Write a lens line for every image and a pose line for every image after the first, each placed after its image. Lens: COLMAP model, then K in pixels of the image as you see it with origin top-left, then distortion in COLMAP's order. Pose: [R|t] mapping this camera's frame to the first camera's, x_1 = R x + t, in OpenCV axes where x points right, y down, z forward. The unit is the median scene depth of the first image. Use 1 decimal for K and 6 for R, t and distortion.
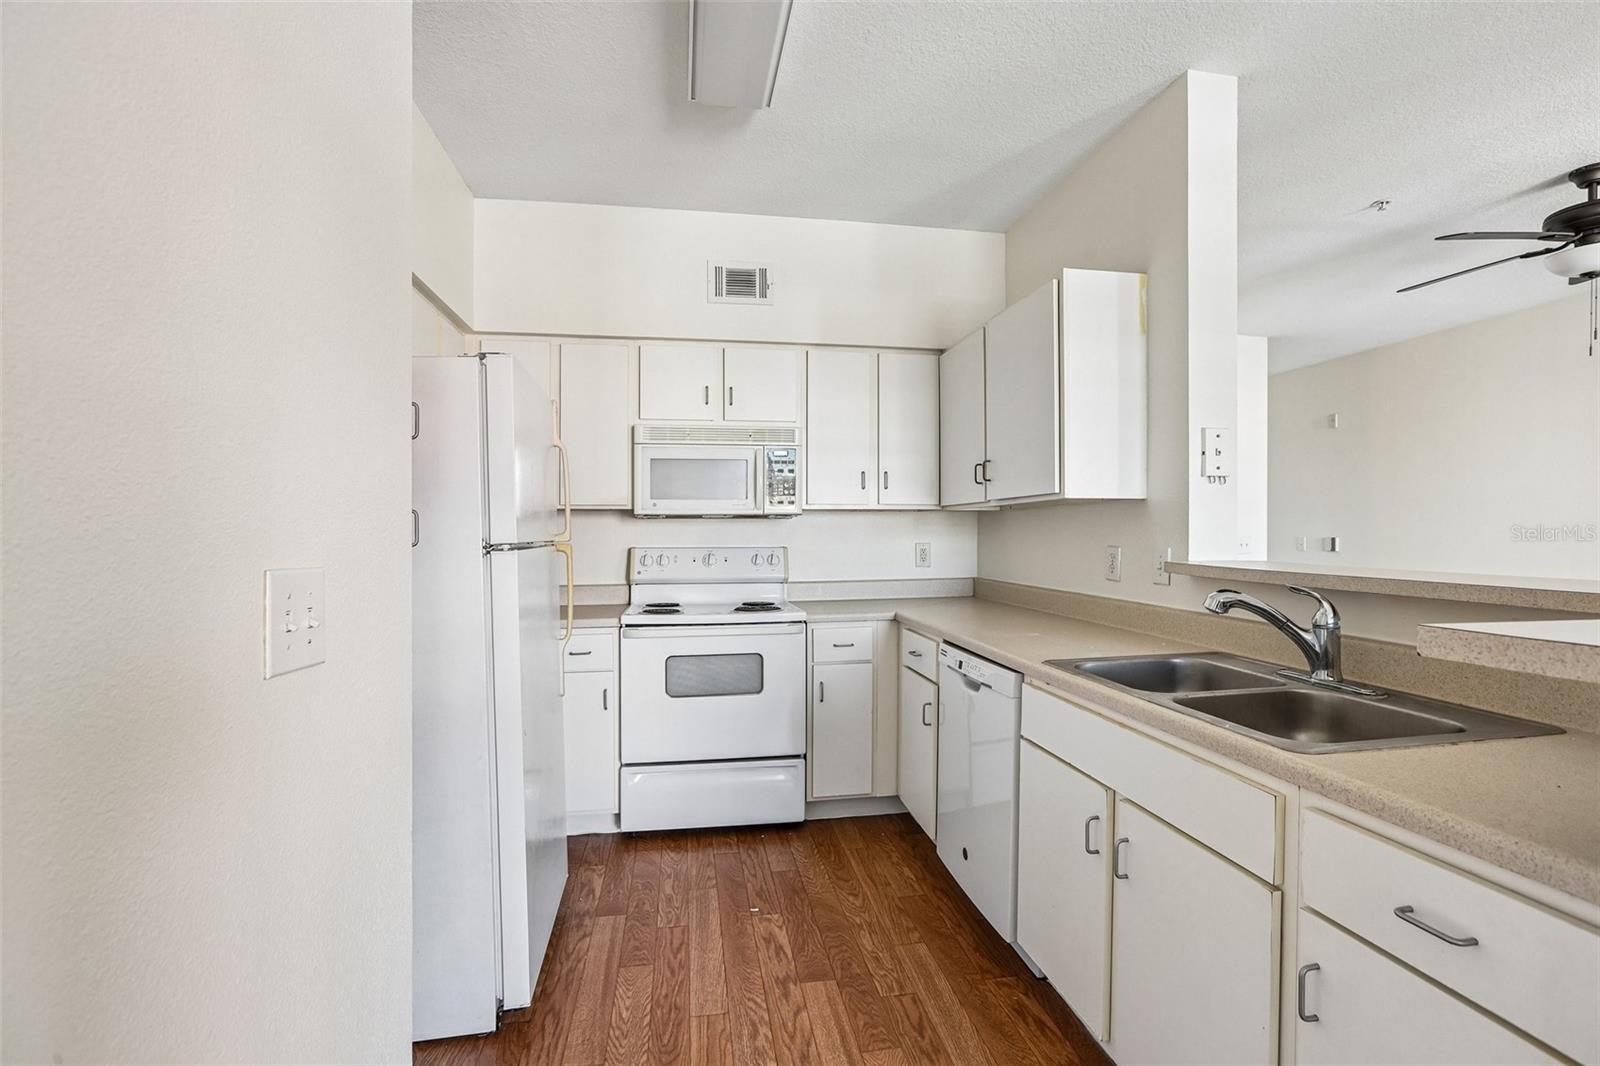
lens RADIAL K [[728.3, 0, 806.3], [0, 728.3, 536.0], [0, 0, 1]] dist [-0.015785, 0.000327]
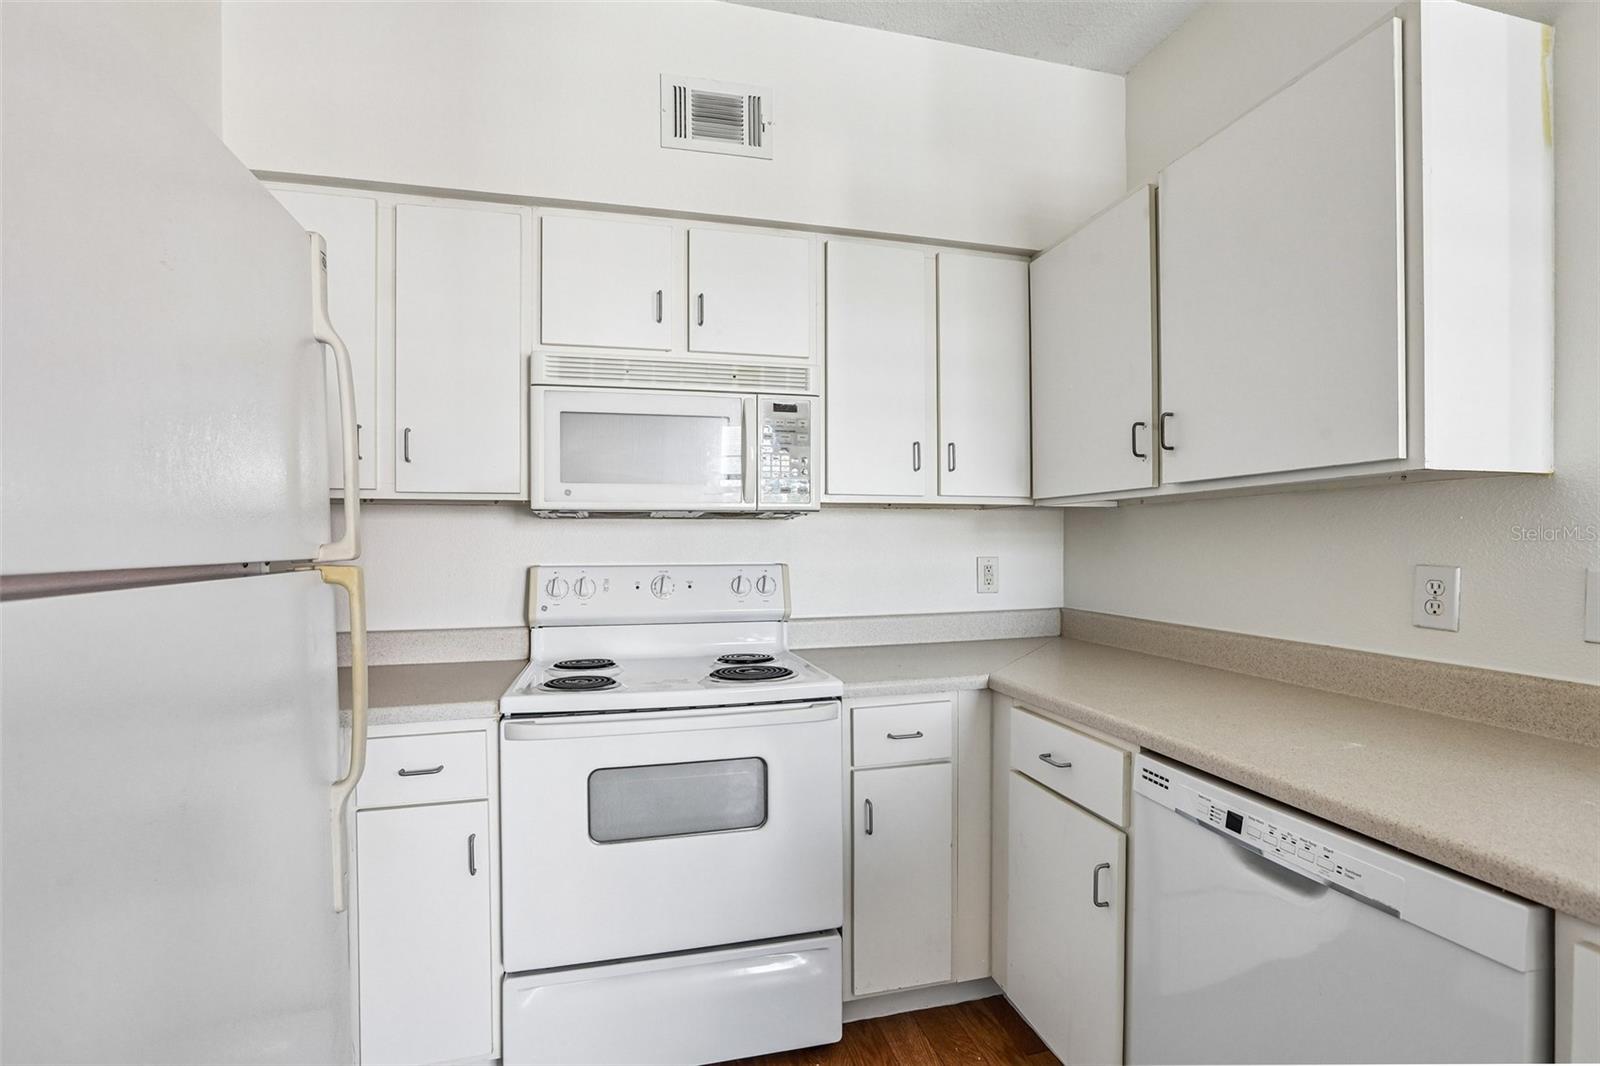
lens RADIAL K [[763.3, 0, 837.6], [0, 763.3, 565.7], [0, 0, 1]] dist [-0.056181, 0.043746]
pose [[0.993461, -0.003862, 0.114105, -0.064292], [0.001028, 0.999690, 0.024887, 0.000135], [-0.114166, -0.024607, 0.993157, 0.373838]]
